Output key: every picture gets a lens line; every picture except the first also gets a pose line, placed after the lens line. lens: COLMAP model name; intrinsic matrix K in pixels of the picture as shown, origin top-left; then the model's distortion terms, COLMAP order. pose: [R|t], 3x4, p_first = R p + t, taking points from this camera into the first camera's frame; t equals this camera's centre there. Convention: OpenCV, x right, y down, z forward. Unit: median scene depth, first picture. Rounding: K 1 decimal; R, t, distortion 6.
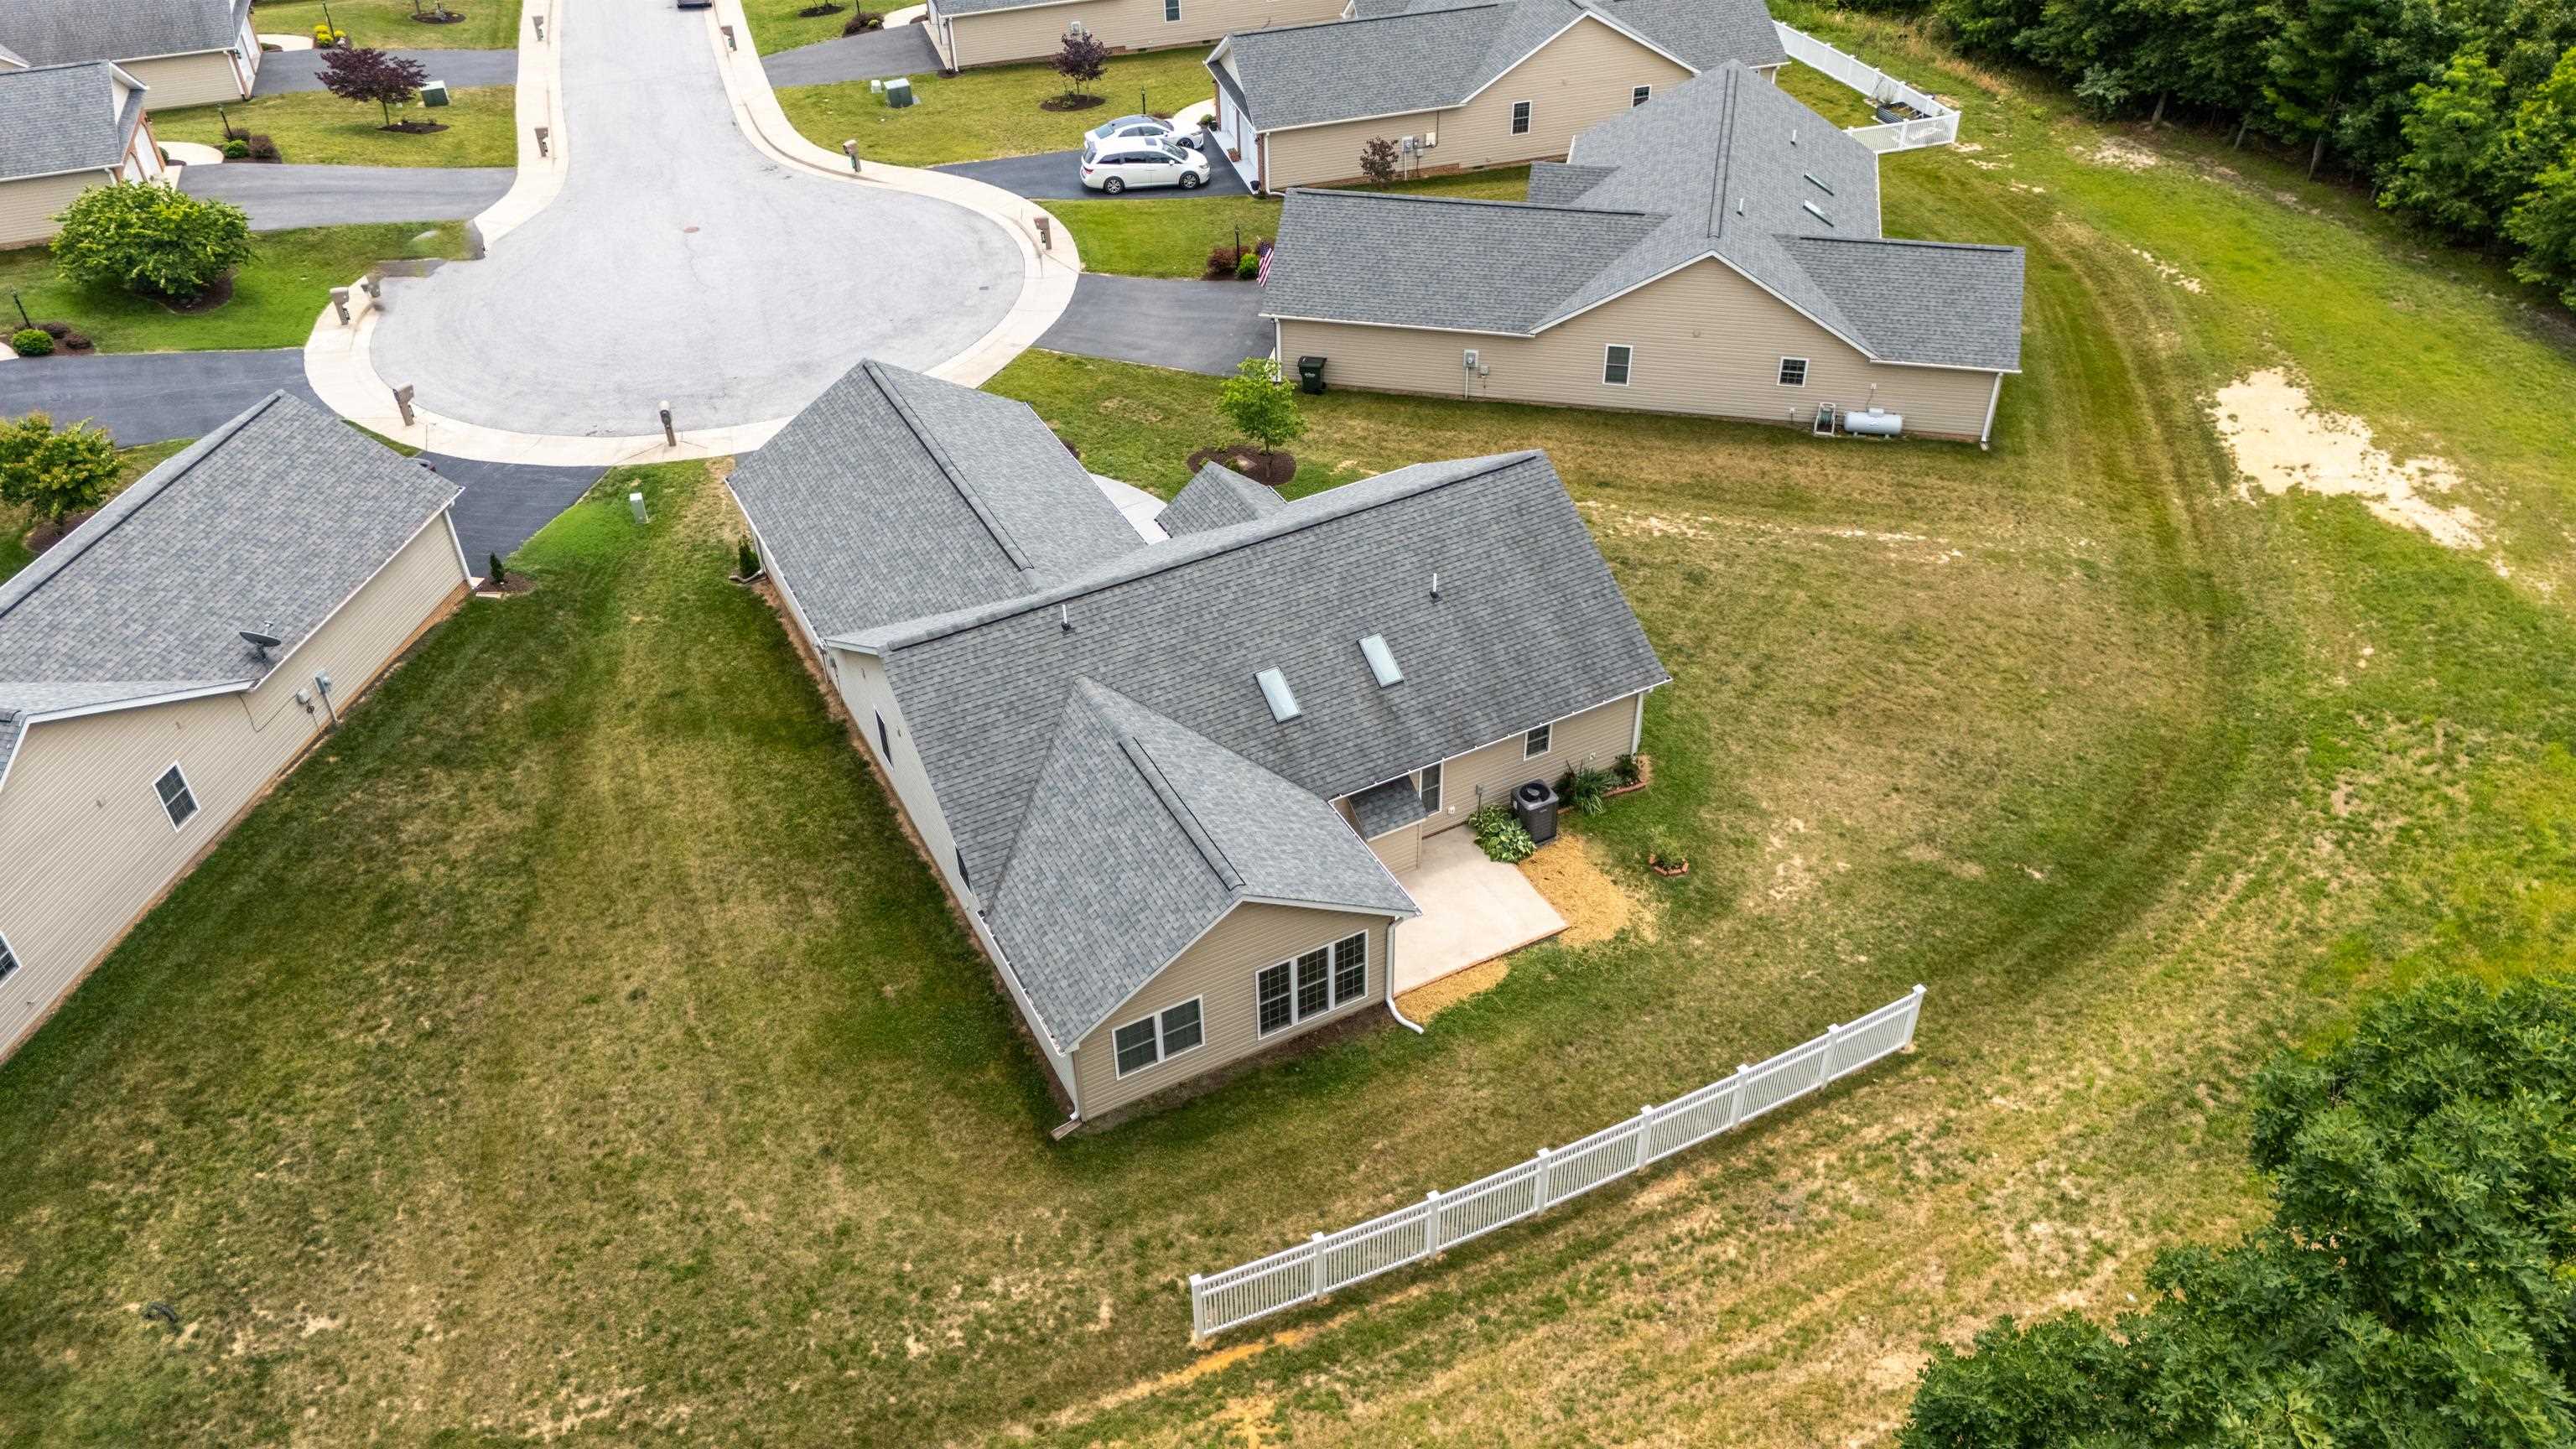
lens RADIAL K [[1906.8, 0, 1280.5], [0, 1906.8, 722.6], [0, 0, 1]] dist [0.040713, -0.003957]
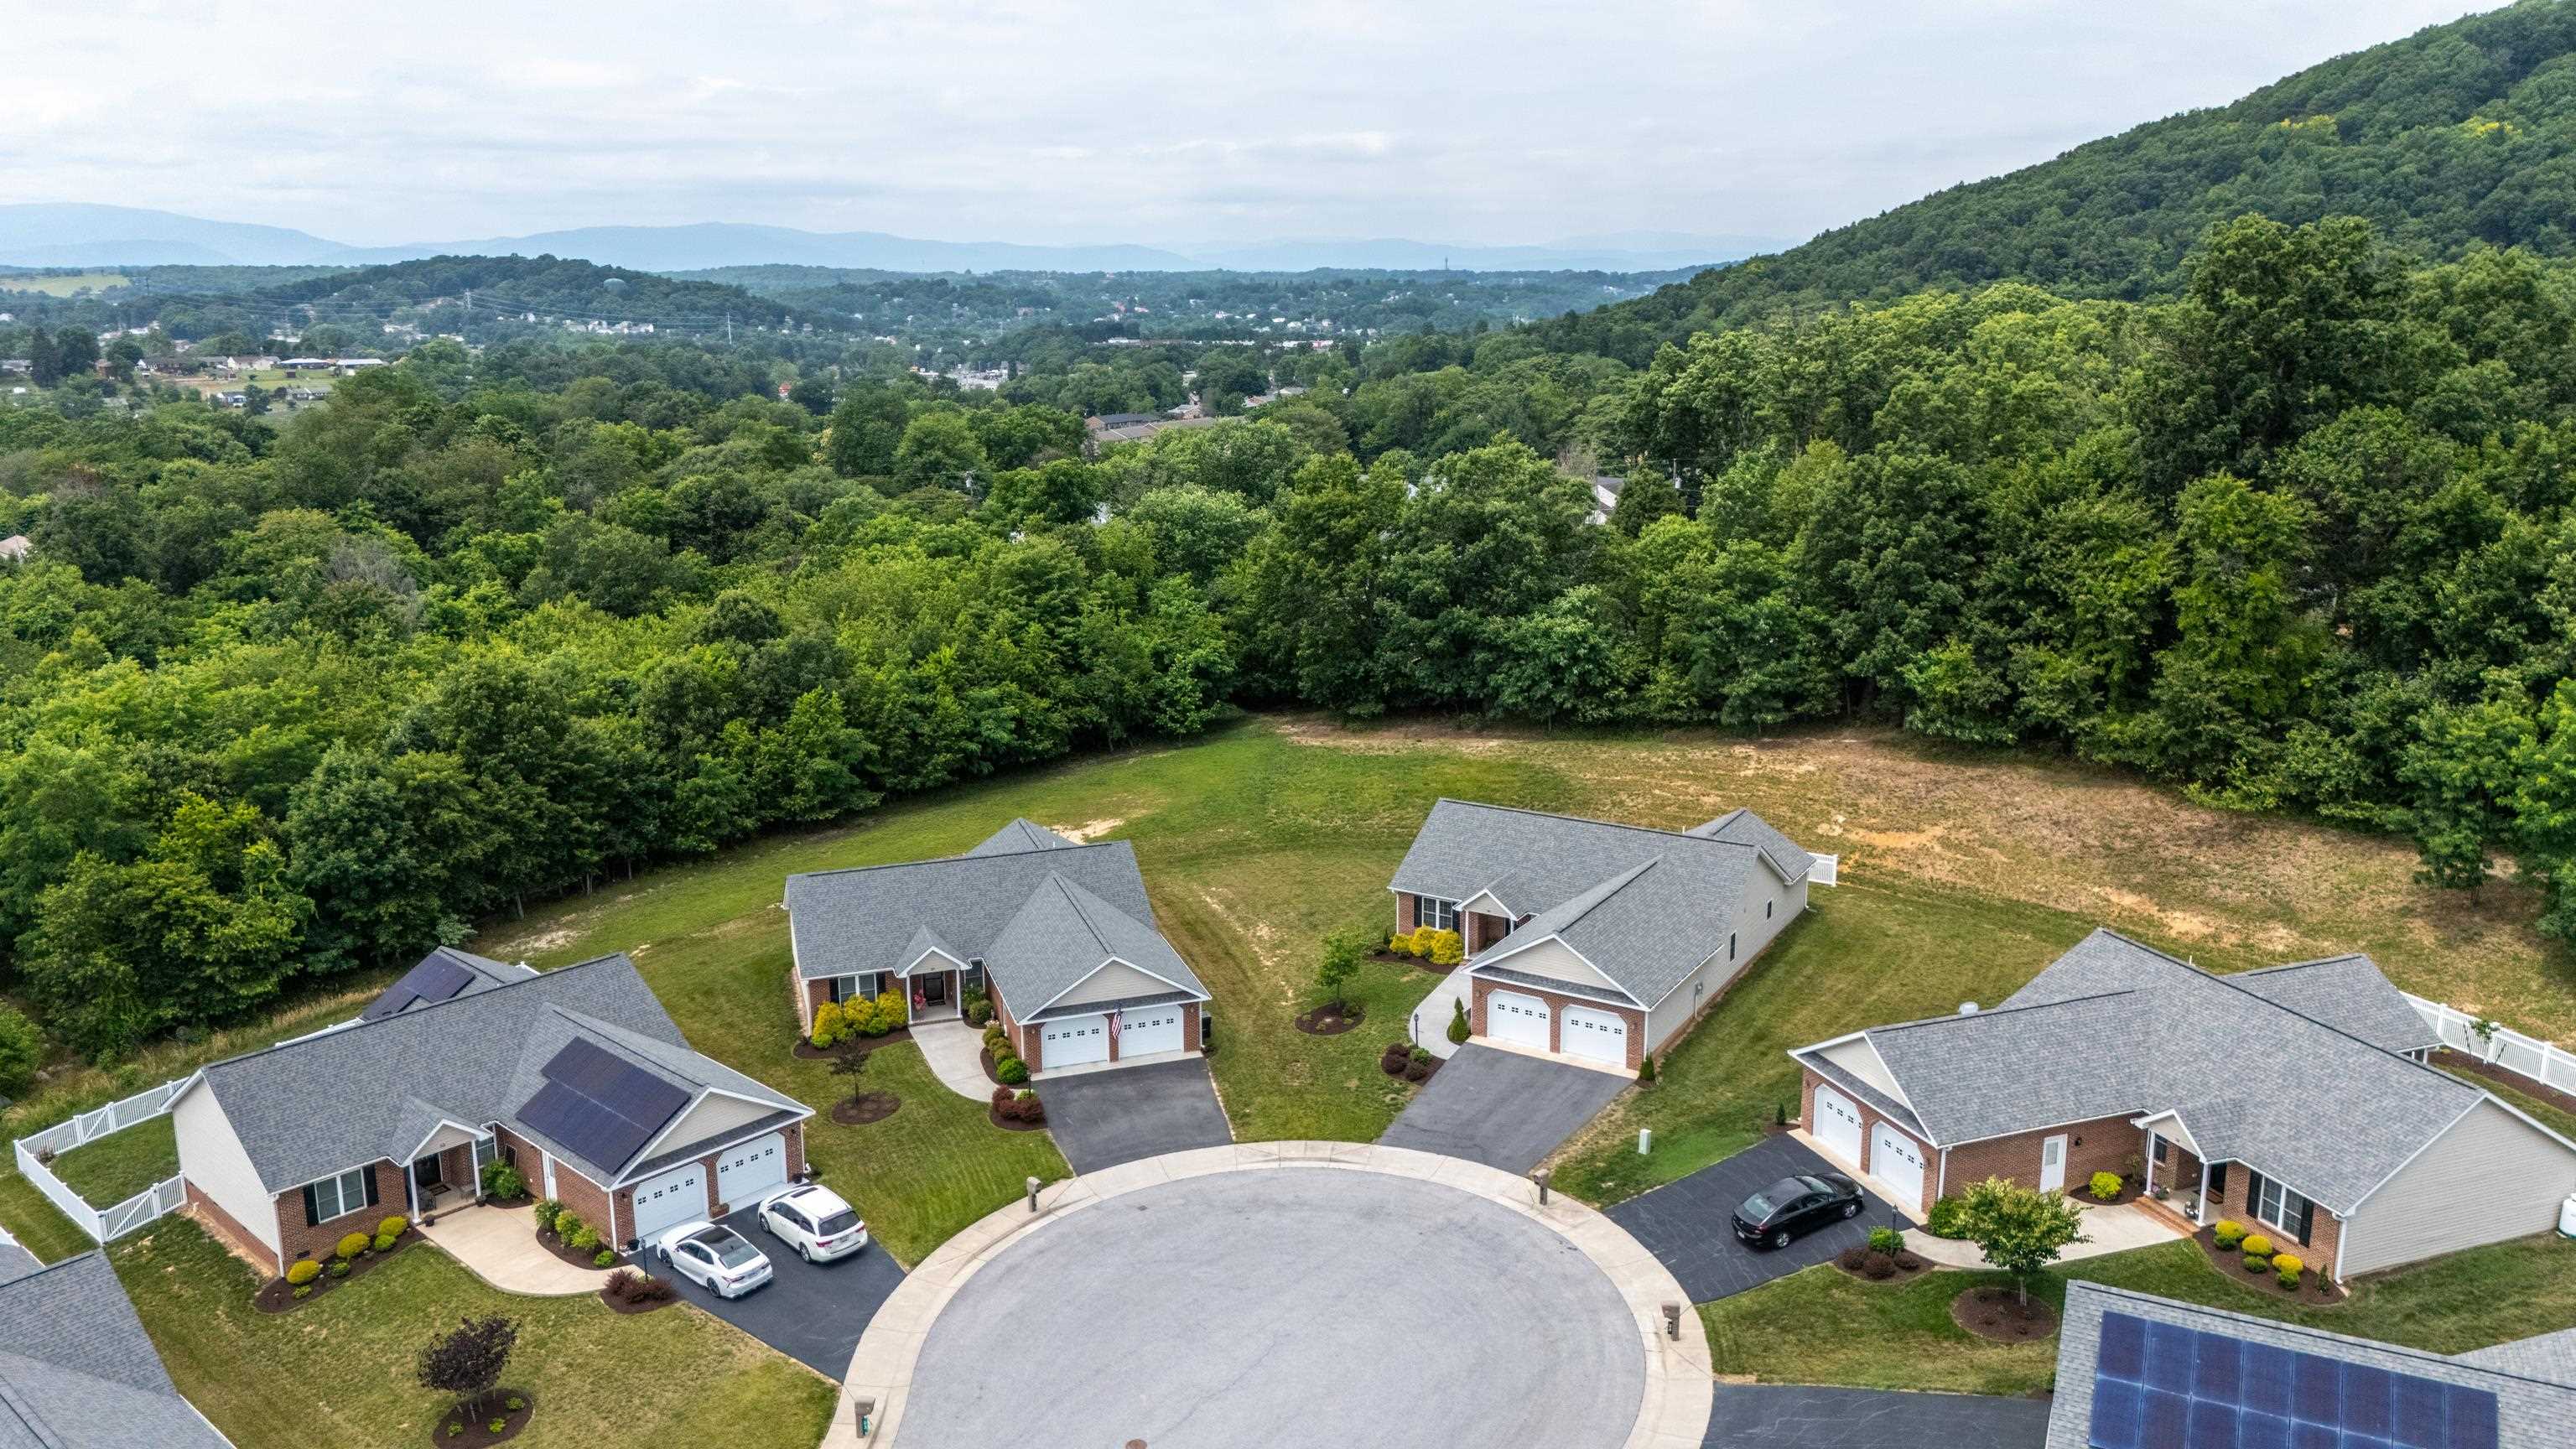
lens RADIAL K [[1901.0, 0, 1289.2], [0, 1901.0, 731.7], [0, 0, 1]] dist [0.068899, -0.062918]
pose [[-0.517460, -0.173861, 0.837859, -1.319331], [0.542511, 0.690555, 0.478347, -1.114195], [-0.661753, 0.702073, -0.263013, 1.383108]]
